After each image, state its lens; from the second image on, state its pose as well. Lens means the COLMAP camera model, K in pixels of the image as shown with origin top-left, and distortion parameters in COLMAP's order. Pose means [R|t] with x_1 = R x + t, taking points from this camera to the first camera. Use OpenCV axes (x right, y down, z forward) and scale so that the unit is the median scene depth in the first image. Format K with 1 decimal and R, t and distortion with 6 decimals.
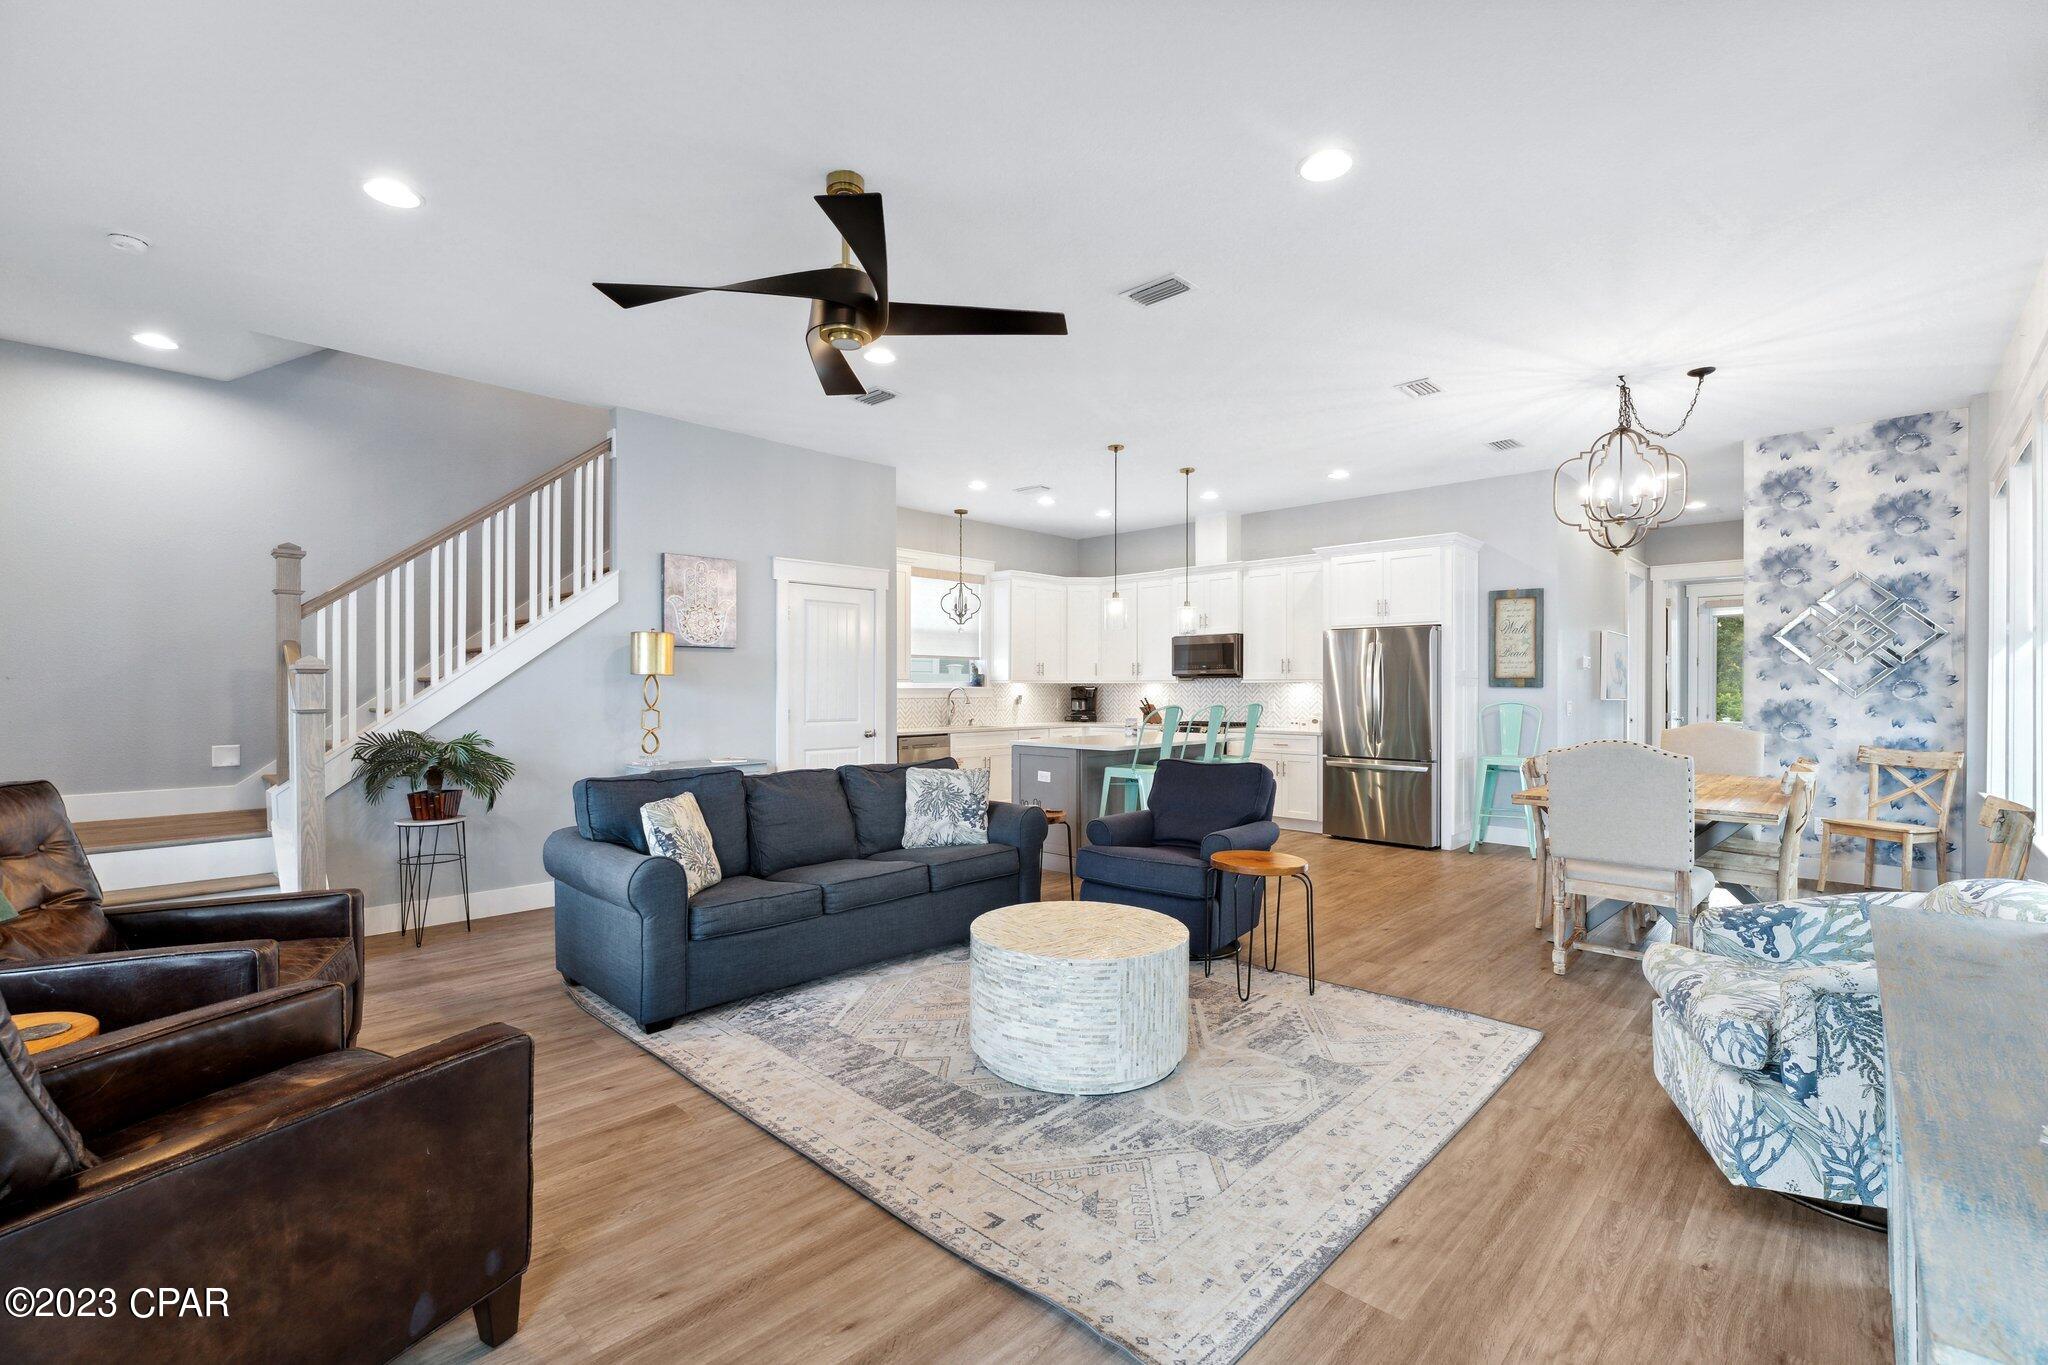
lens RADIAL K [[887.2, 0, 1019.8], [0, 887.2, 687.6], [0, 0, 1]] dist [0.003244, 0.000177]
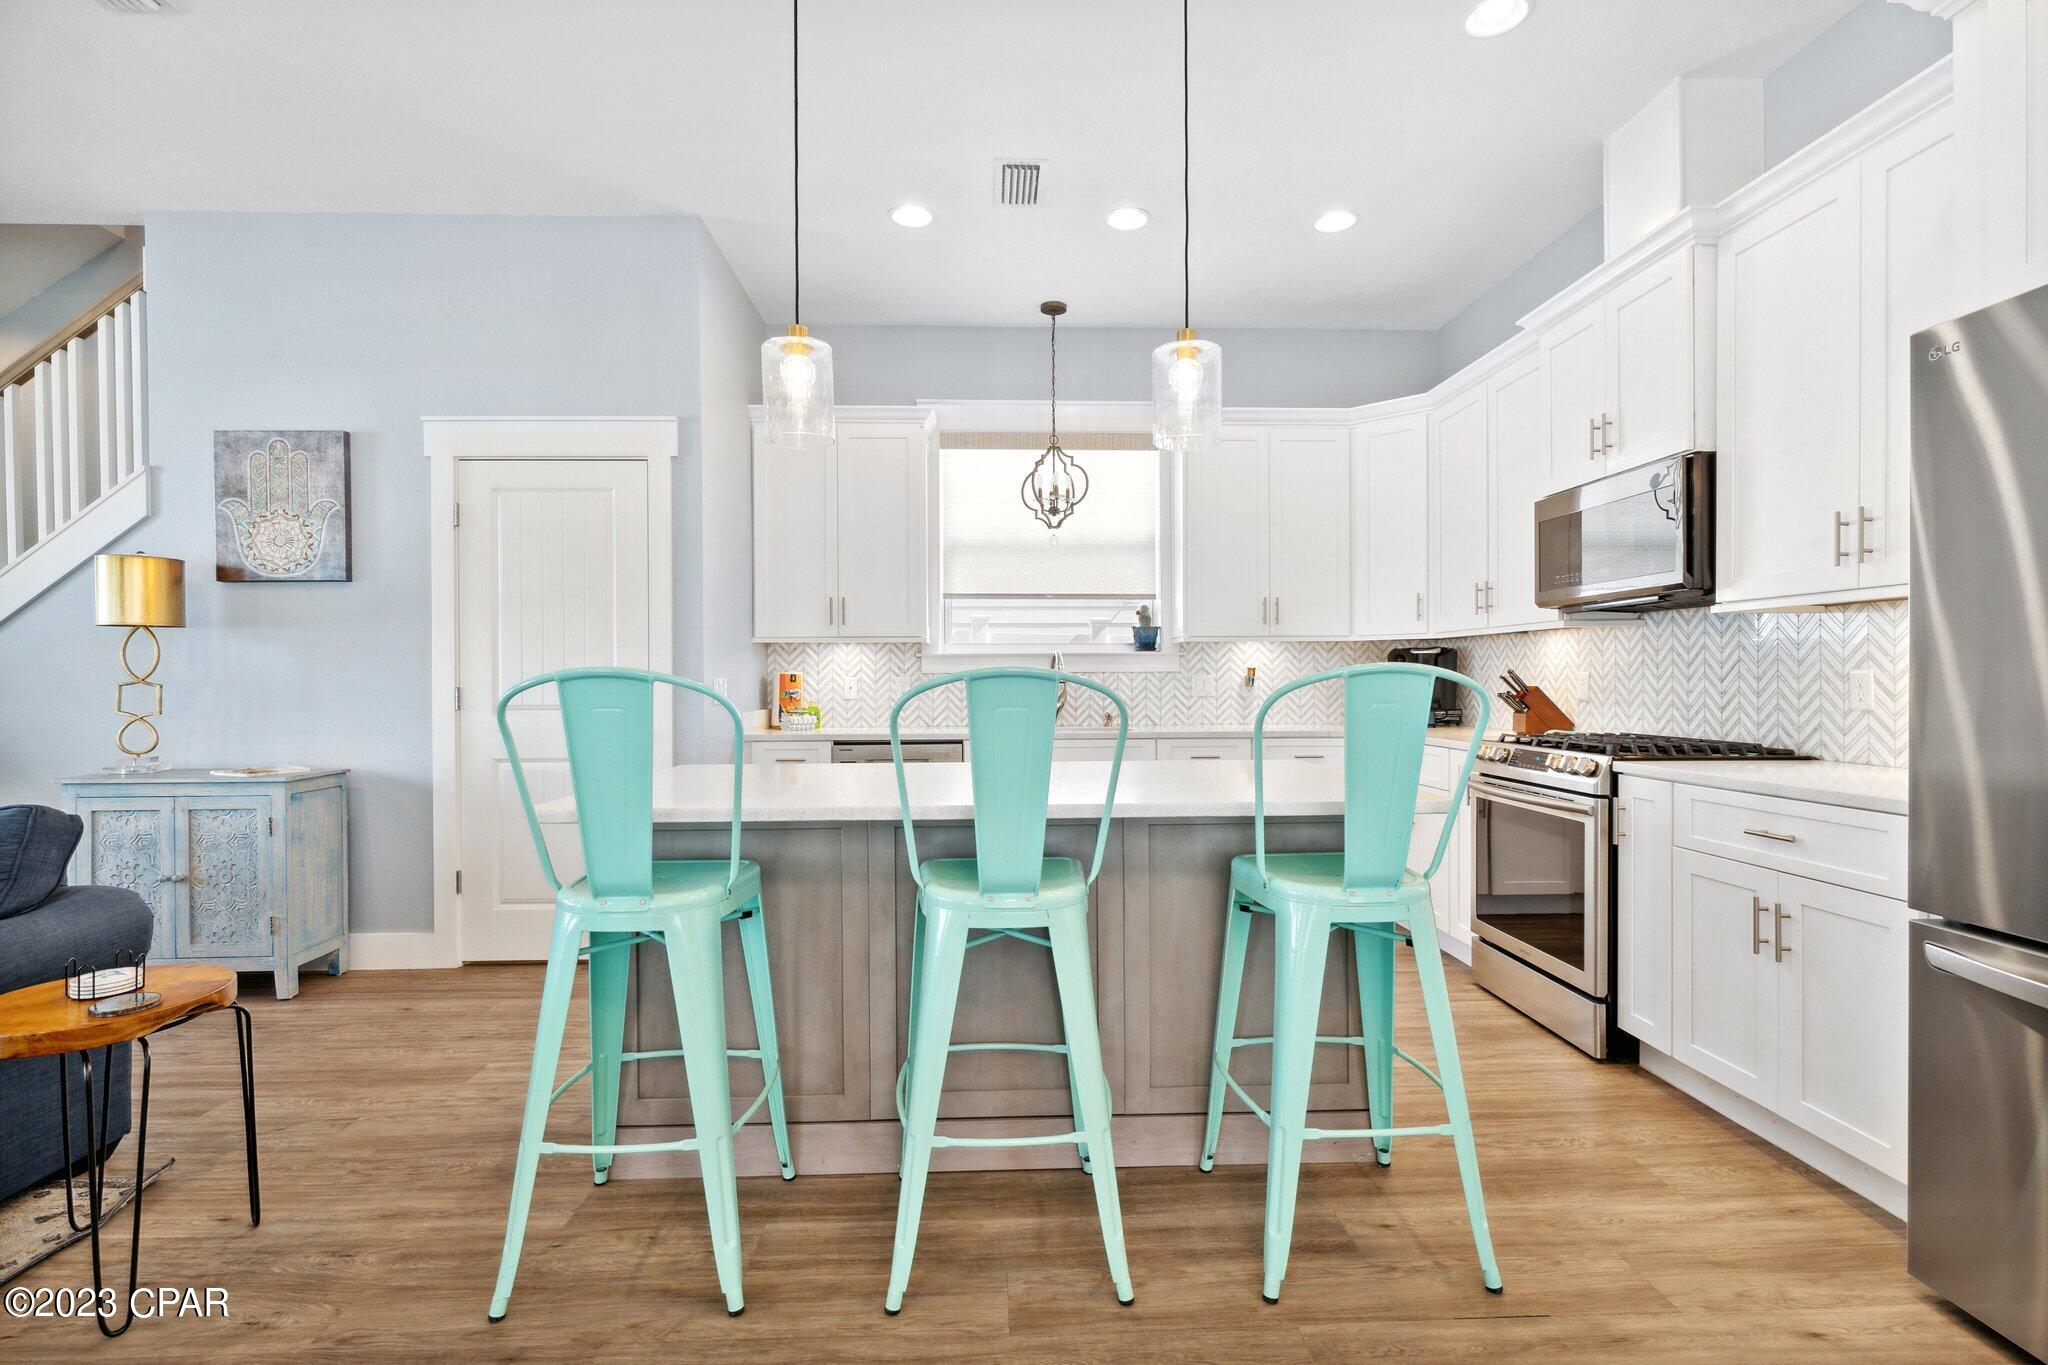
lens RADIAL K [[922.5, 0, 1031.7], [0, 922.5, 680.5], [0, 0, 1]] dist [-0.005764, 0.000066]
pose [[0.724822, -0.006310, -0.688907, 0.312714], [0.006388, 0.999977, -0.002438, 0.019071], [0.688906, -0.002633, 0.724846, 0.645621]]
